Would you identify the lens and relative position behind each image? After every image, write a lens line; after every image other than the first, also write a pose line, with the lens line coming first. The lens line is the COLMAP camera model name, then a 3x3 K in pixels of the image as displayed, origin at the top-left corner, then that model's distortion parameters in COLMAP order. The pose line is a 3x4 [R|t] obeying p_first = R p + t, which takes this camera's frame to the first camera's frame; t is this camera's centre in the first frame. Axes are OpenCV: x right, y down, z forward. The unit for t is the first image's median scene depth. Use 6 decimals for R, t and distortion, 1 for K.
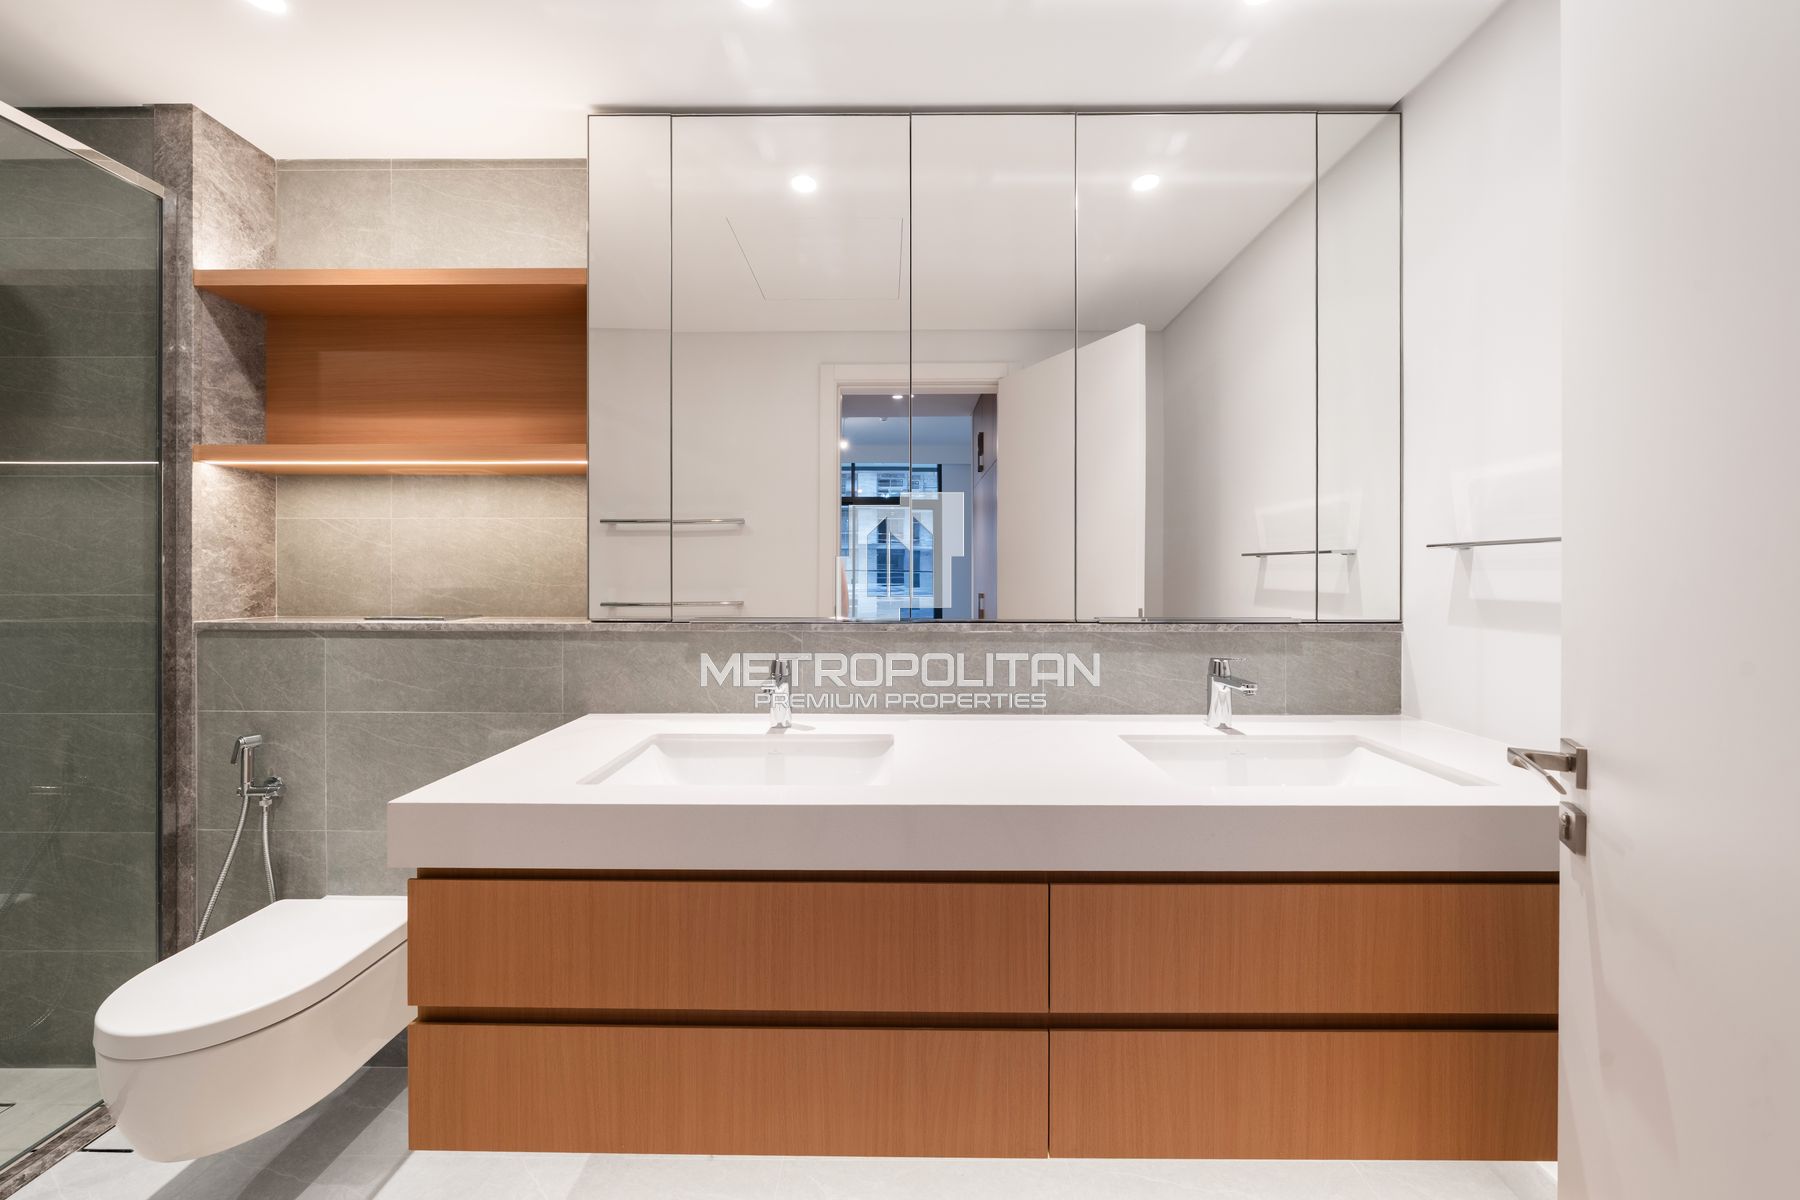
lens RADIAL K [[576.9, 0, 885.4], [0, 576.9, 579.4], [0, 0, 1]] dist [0.006196, -0.000161]
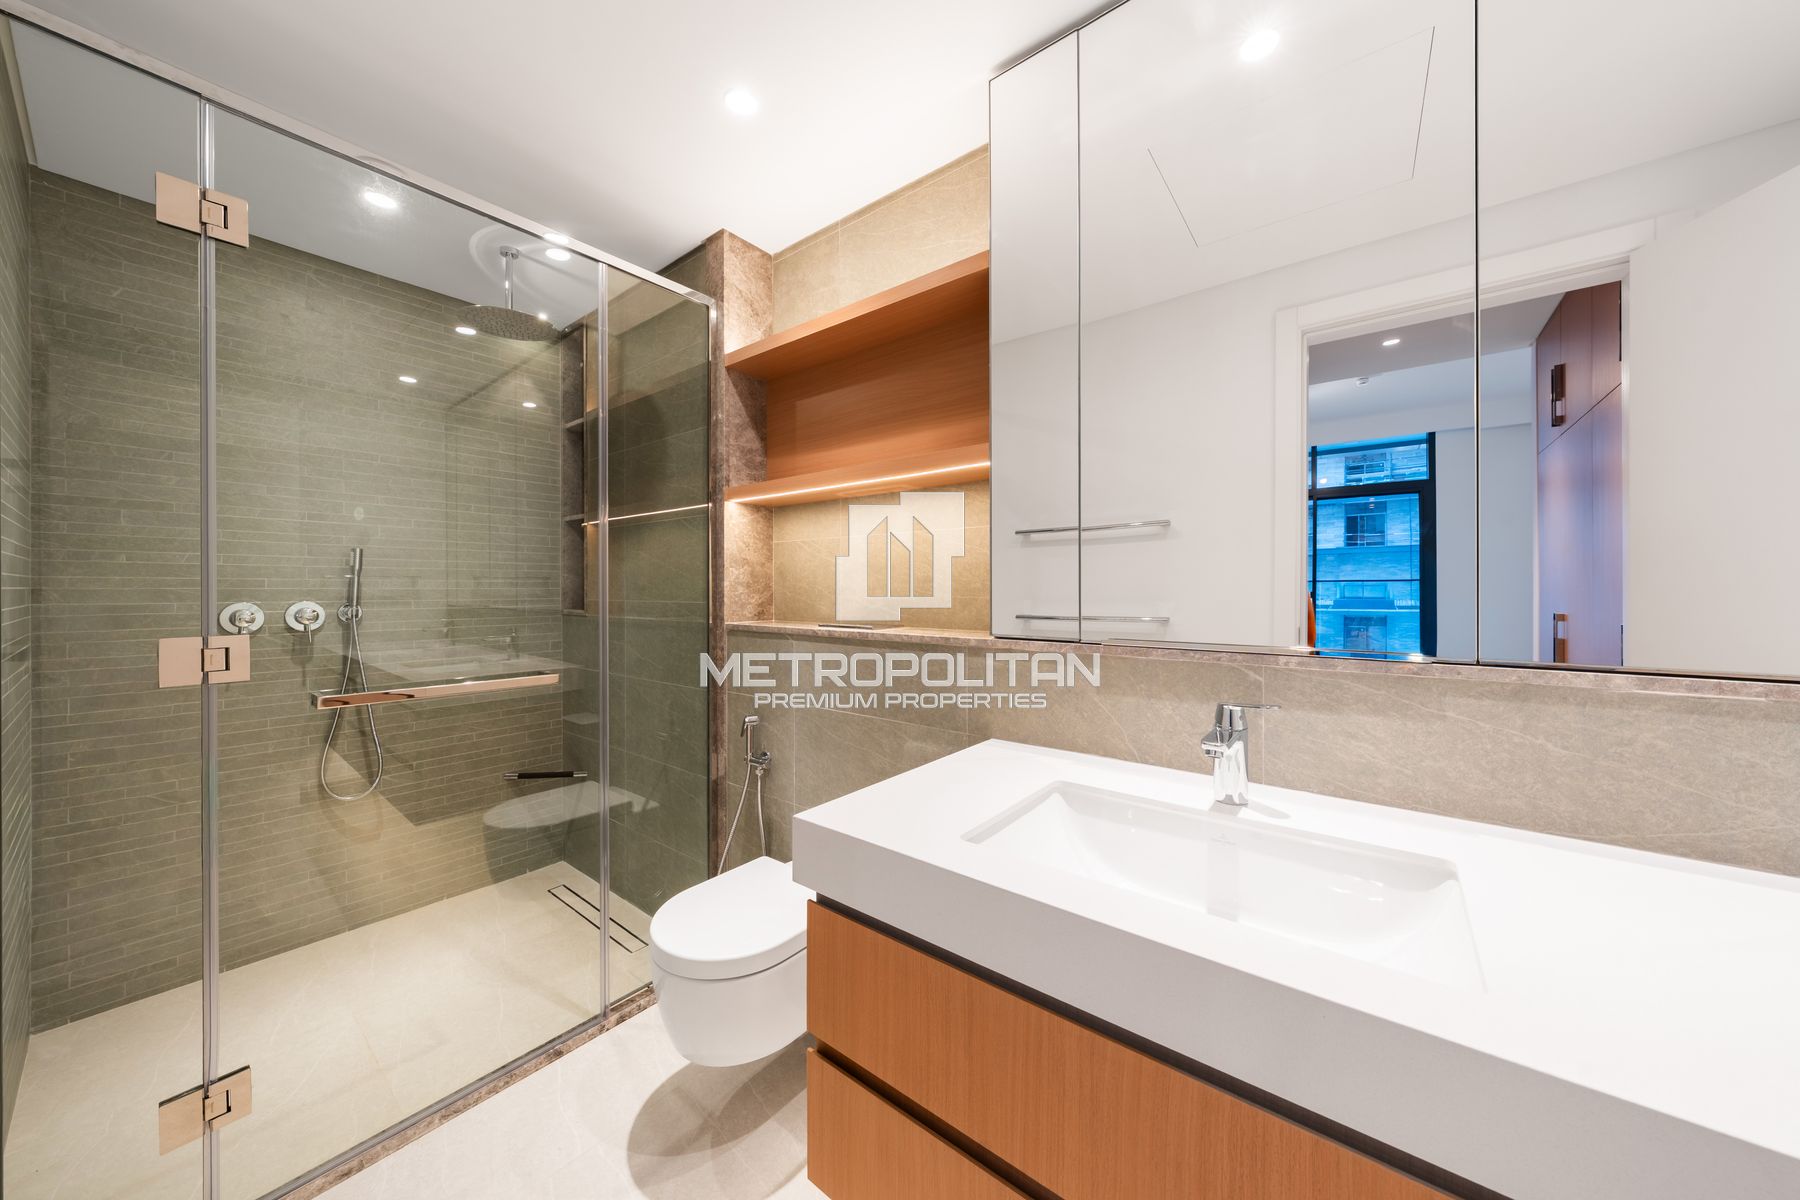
lens RADIAL K [[610.4, 0, 891.5], [0, 610.4, 586.6], [0, 0, 1]] dist [0.000513, 0.000190]
pose [[0.786405, -0.003843, -0.617700, -0.041934], [-0.002336, 0.999955, -0.009196, 0.002095], [0.617707, 0.008675, 0.786360, 0.146935]]
